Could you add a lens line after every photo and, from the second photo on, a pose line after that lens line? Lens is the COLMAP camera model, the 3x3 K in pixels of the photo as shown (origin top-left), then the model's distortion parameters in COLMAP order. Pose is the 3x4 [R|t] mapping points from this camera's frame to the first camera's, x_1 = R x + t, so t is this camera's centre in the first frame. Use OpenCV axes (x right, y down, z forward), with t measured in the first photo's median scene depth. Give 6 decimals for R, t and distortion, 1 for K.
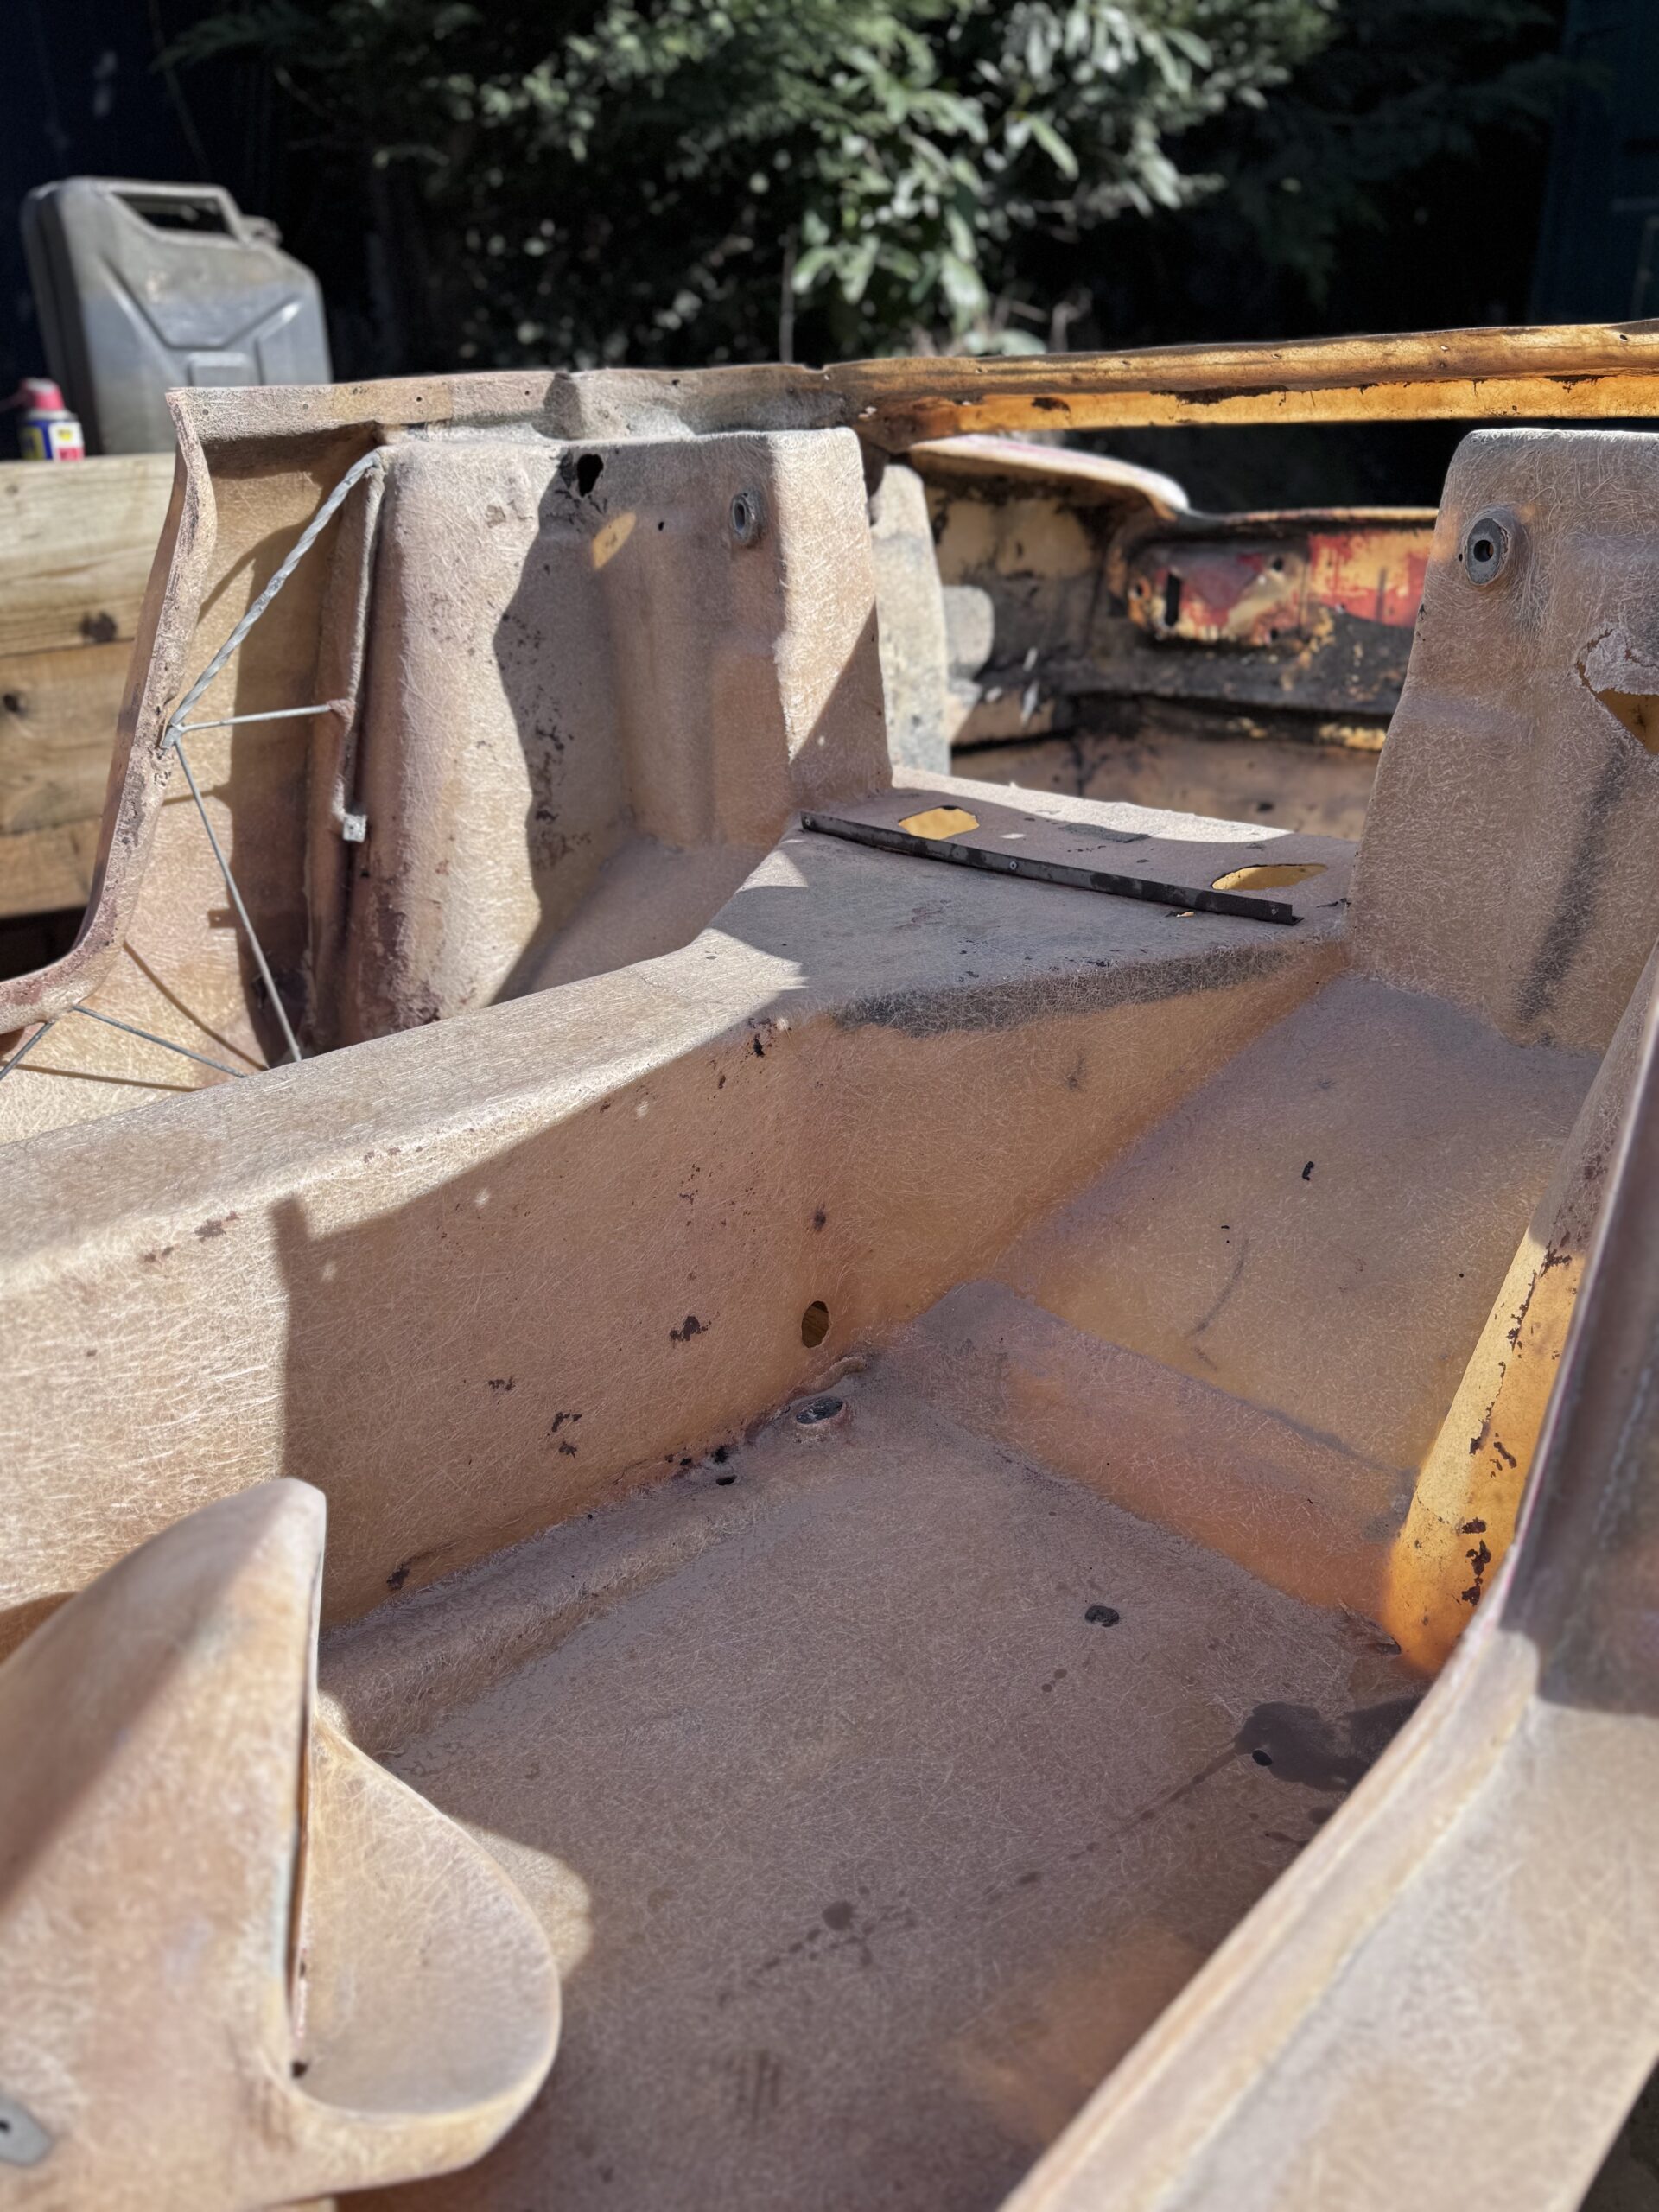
lens RADIAL K [[1668.2, 0, 887.3], [0, 1668.2, 1114.9], [0, 0, 1]] dist [0.001907, -0.003518]
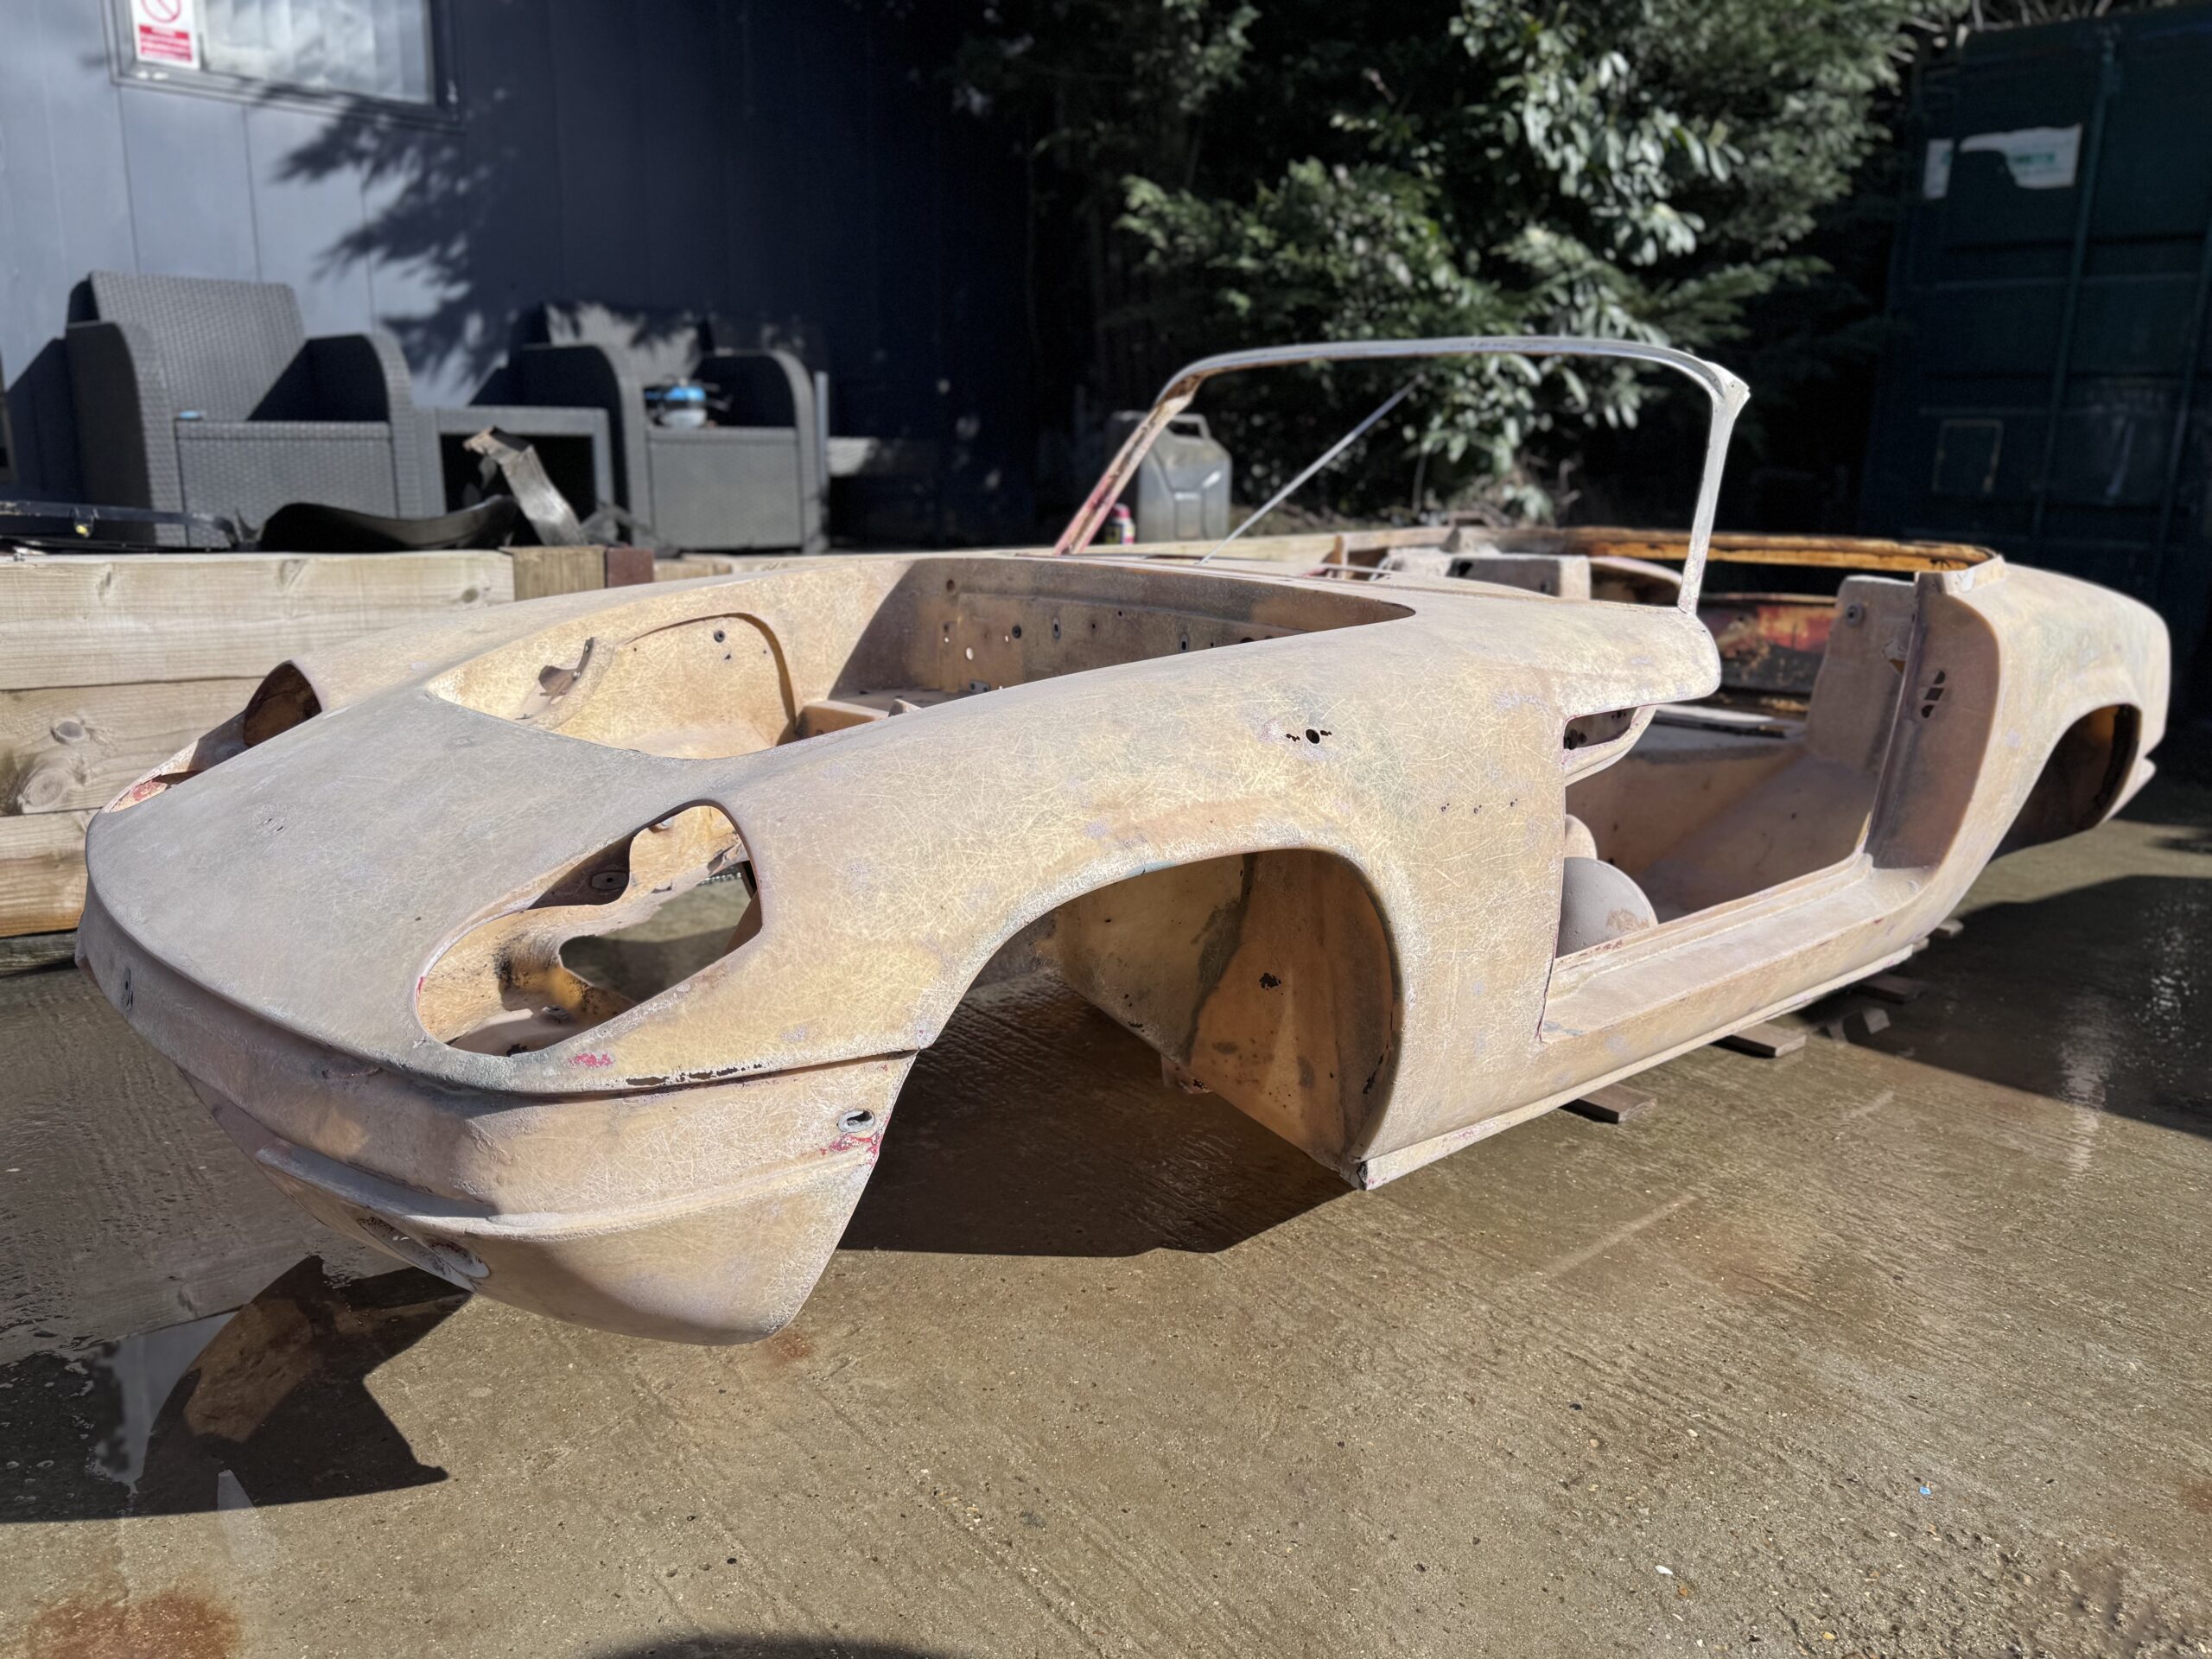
lens RADIAL K [[1668.2, 0, 1103.8], [0, 1668.2, 834.0], [0, 0, 1]] dist [0.001907, -0.003518]
pose [[0.995958, 0.056622, -0.069727, -0.387416], [-0.068428, 0.981166, -0.180642, 0.352254], [0.058186, 0.184683, 0.981074, -1.006757]]
